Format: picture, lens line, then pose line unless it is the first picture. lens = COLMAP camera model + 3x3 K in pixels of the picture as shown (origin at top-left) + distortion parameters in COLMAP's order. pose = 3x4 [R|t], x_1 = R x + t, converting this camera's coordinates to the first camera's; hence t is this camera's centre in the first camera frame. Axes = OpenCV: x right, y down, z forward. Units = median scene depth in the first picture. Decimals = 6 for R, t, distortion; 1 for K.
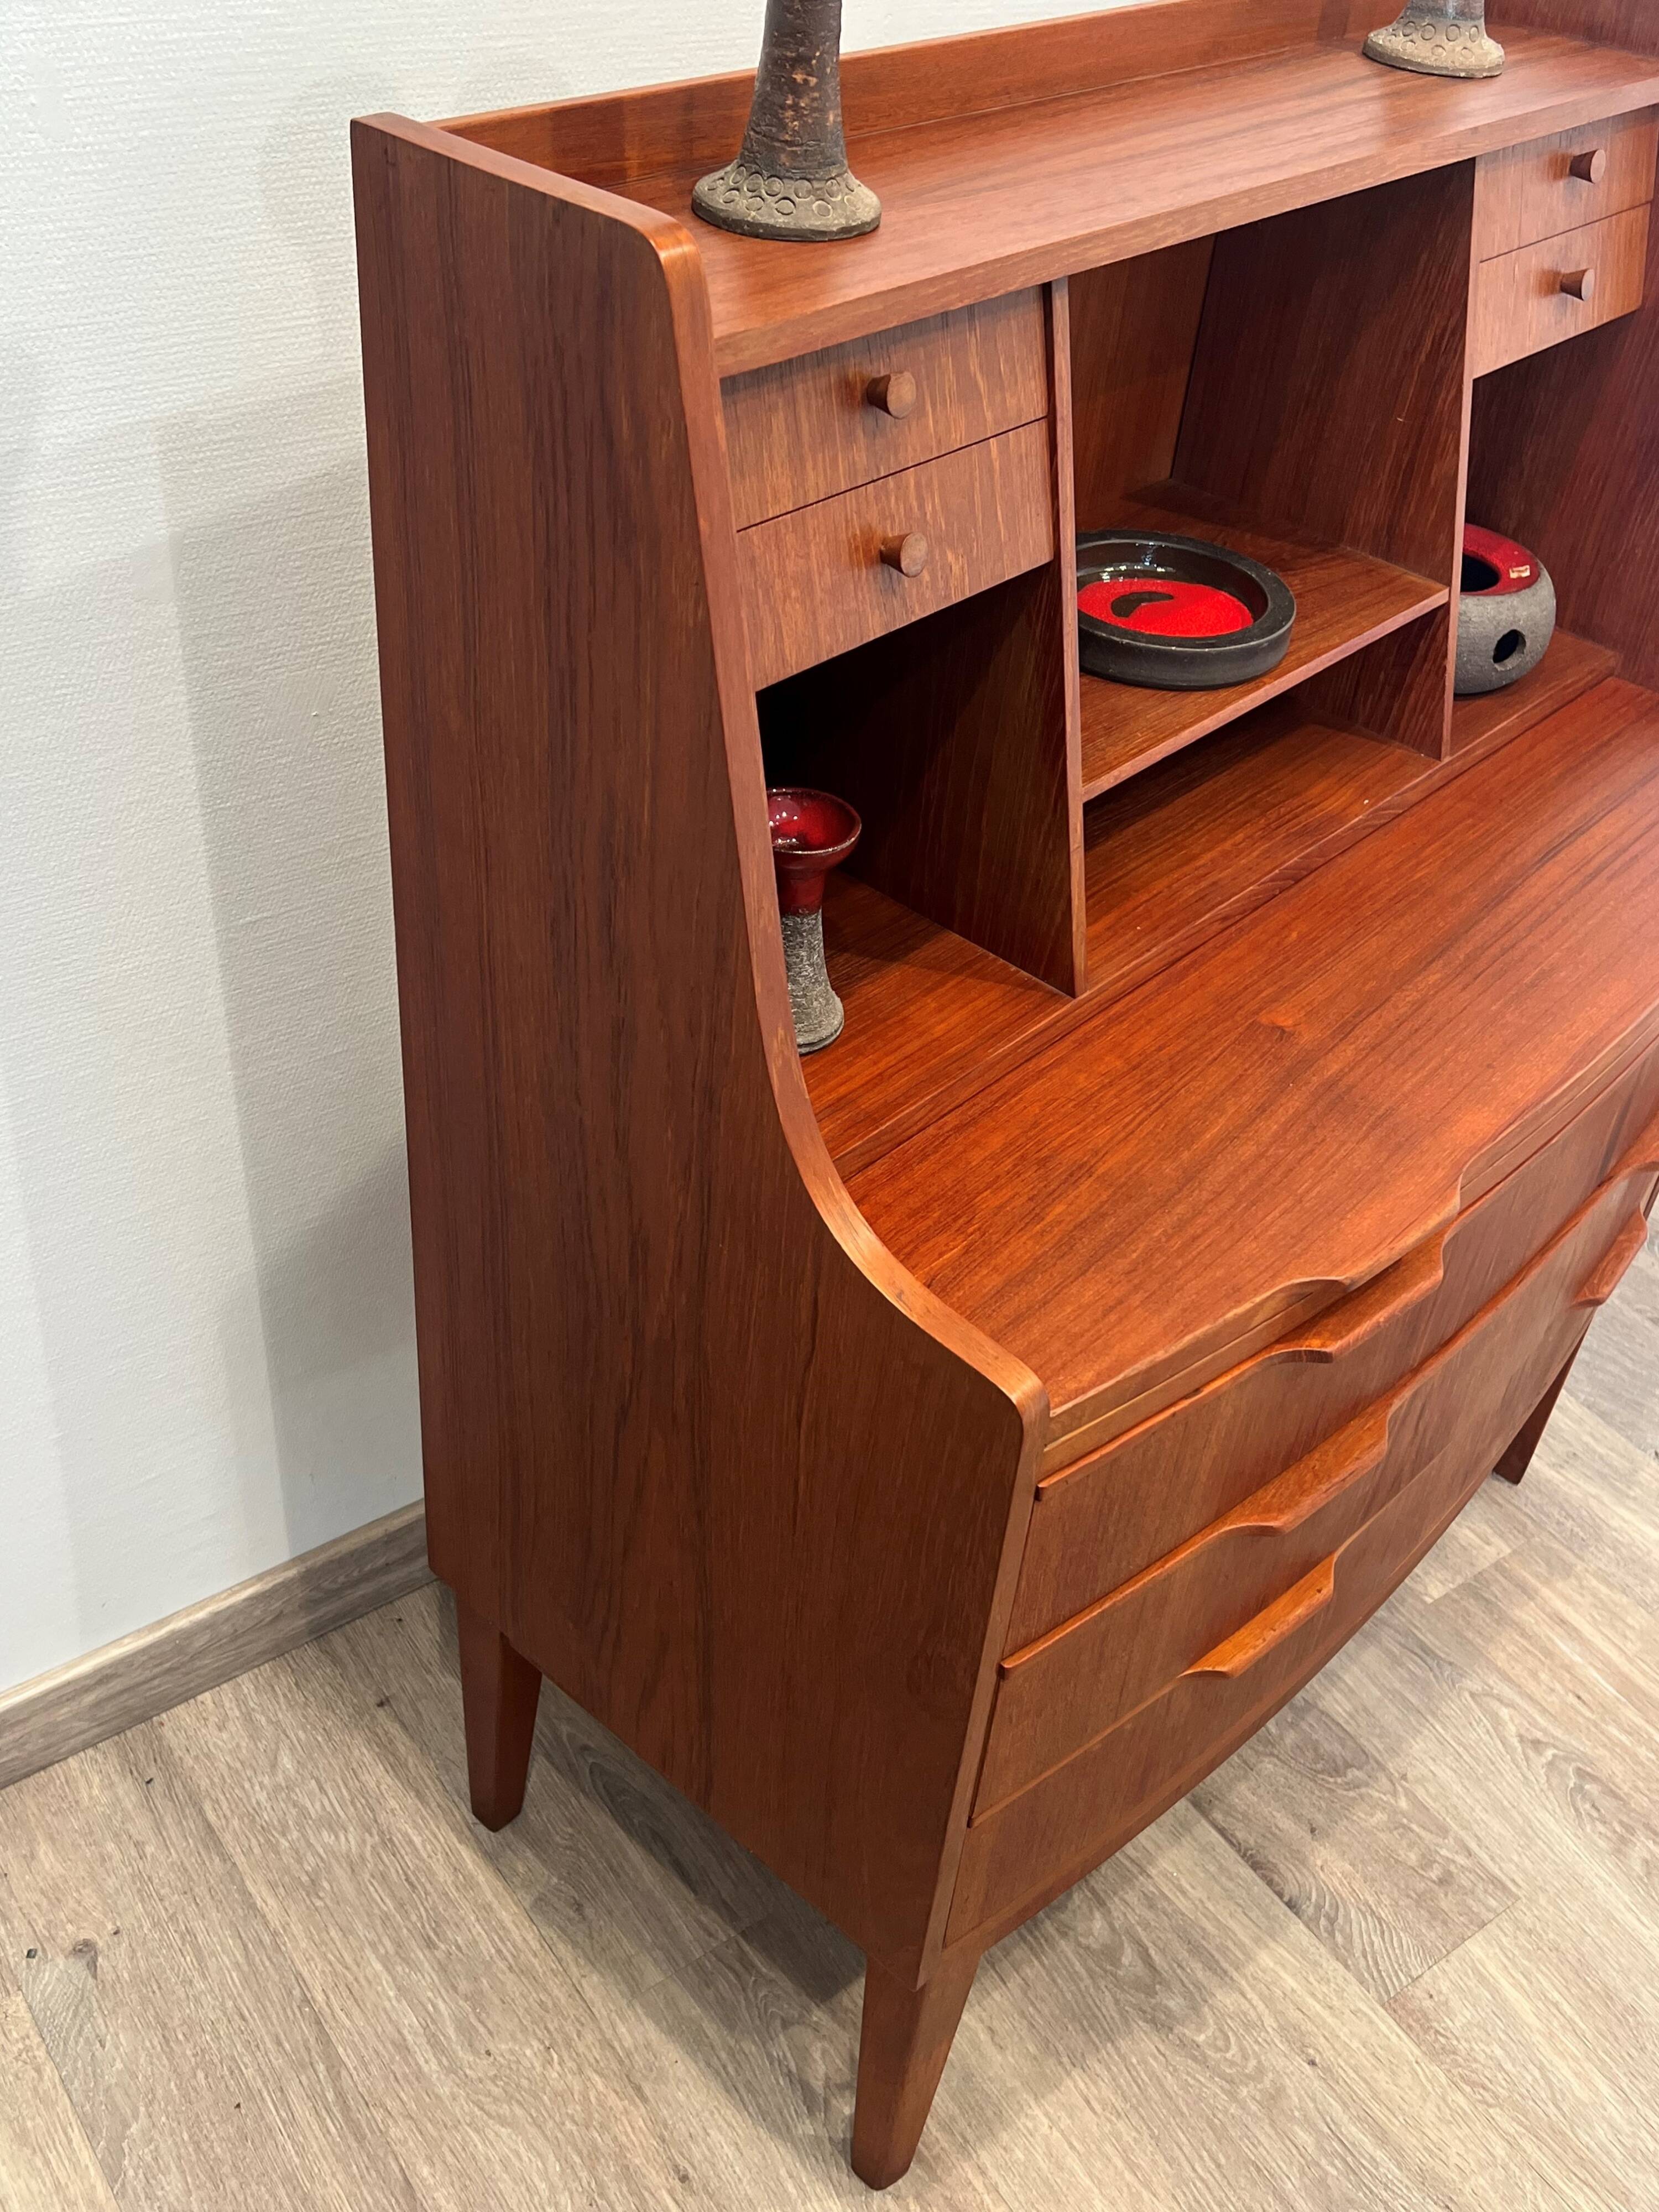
lens RADIAL K [[2148.1, 0, 862.5], [0, 2148.1, 1110.3], [0, 0, 1]] dist [0.016441, -0.009977]
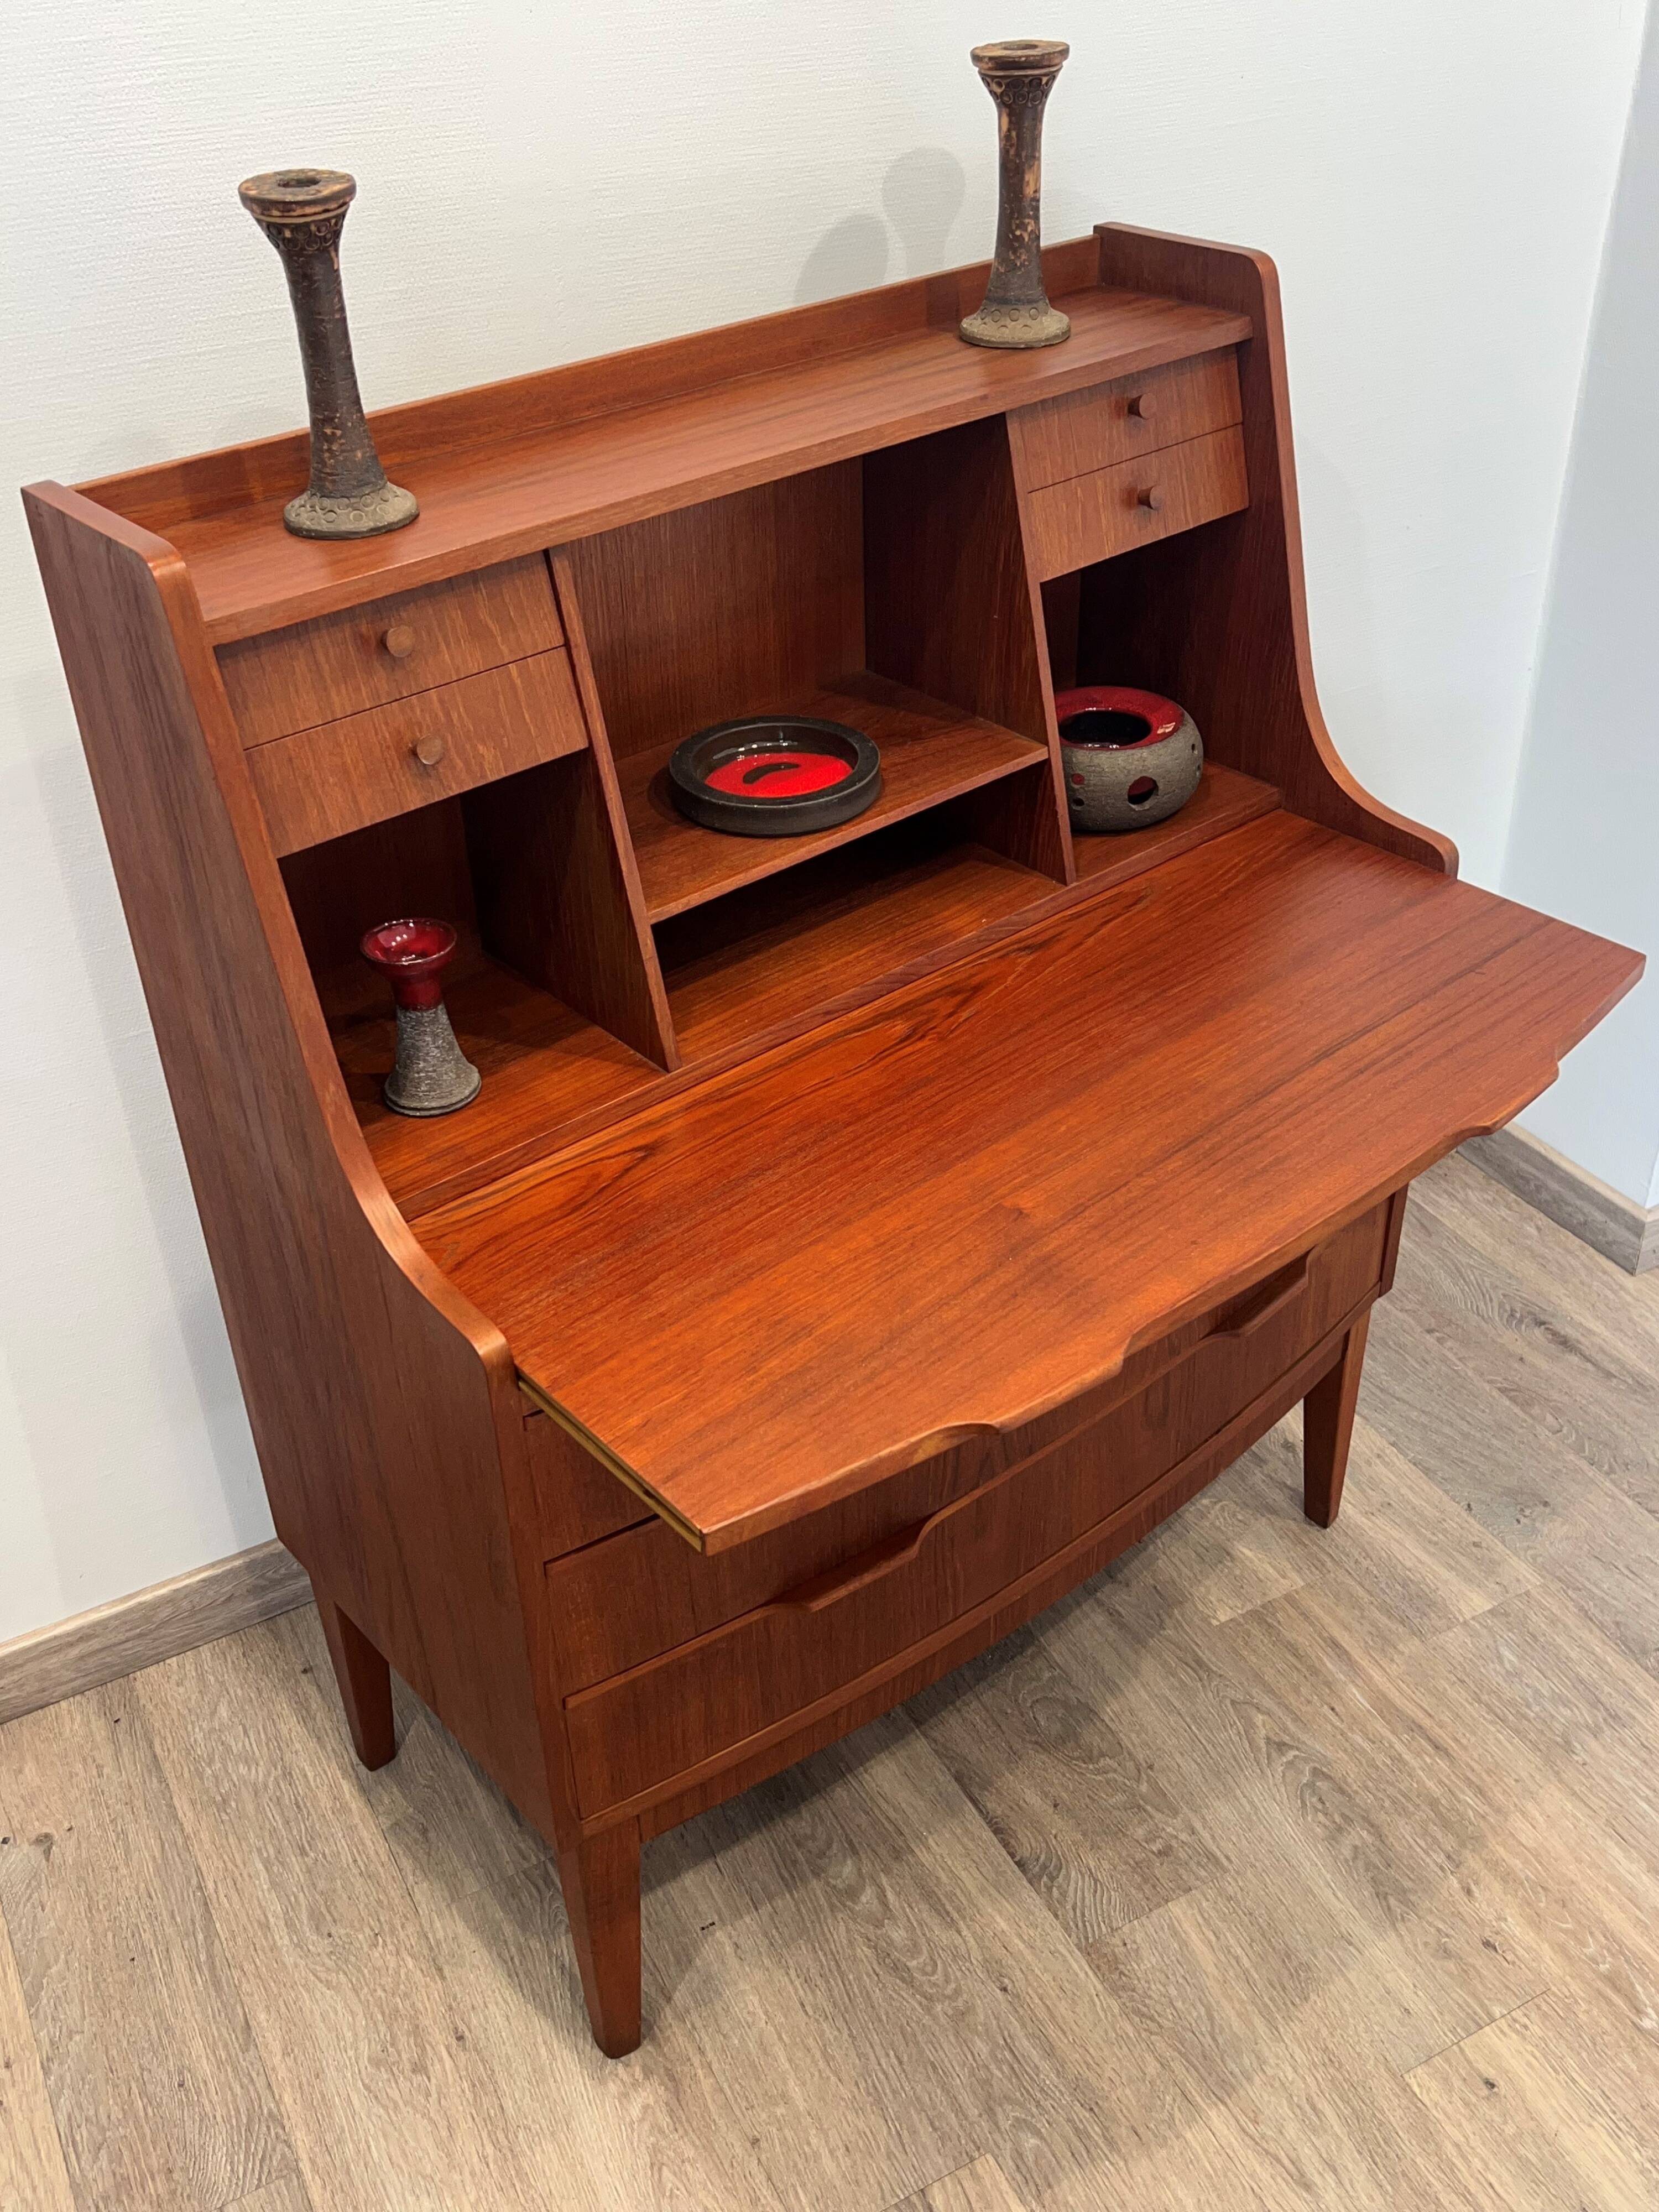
lens RADIAL K [[2135.8, 0, 820.7], [0, 2135.8, 1117.2], [0, 0, 1]] dist [0.042671, -0.072257]
pose [[0.981772, -0.017877, -0.189218, 0.350891], [0.004142, 0.997342, -0.072740, 0.055527], [0.190016, 0.070630, 0.979237, -0.201083]]
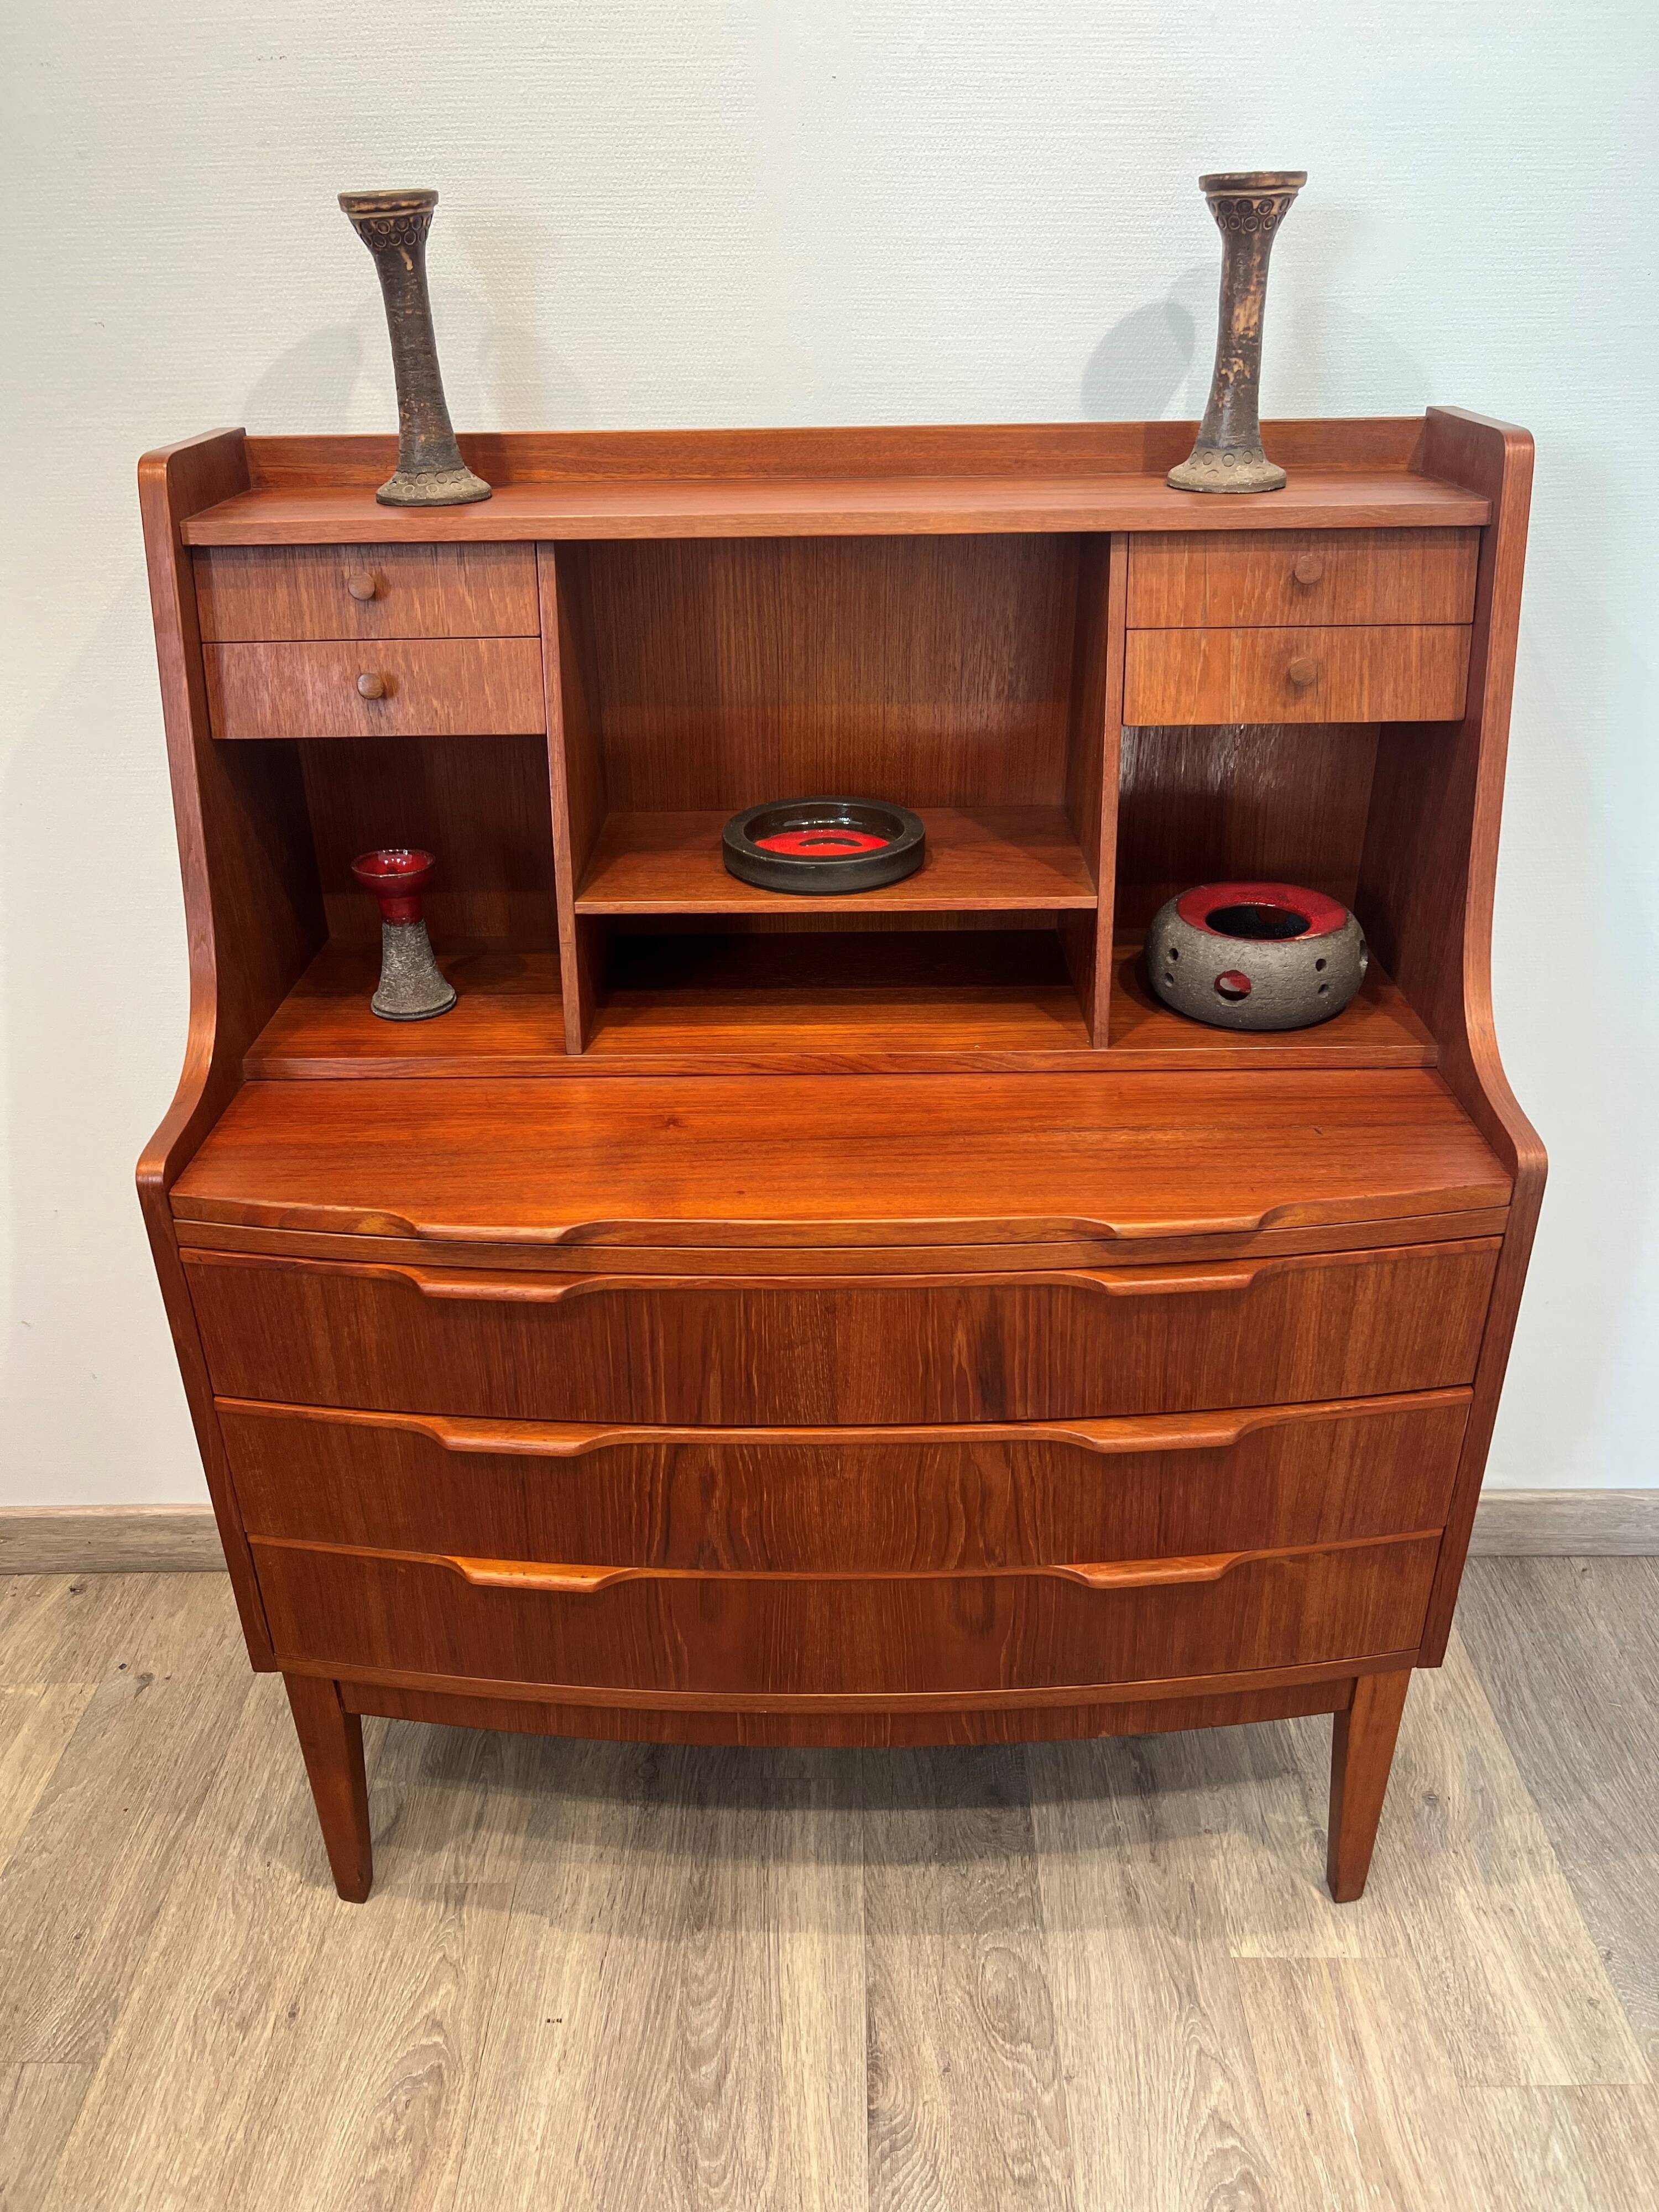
lens RADIAL K [[1691.9, 0, 829.5], [0, 1691.9, 1106.0], [0, 0, 1]] dist [0.006626, -0.002659]
pose [[0.649197, 0.264826, -0.713029, 0.812395], [-0.409768, 0.911536, -0.034531, -0.044013], [0.640807, 0.314594, 0.700283, 0.280625]]
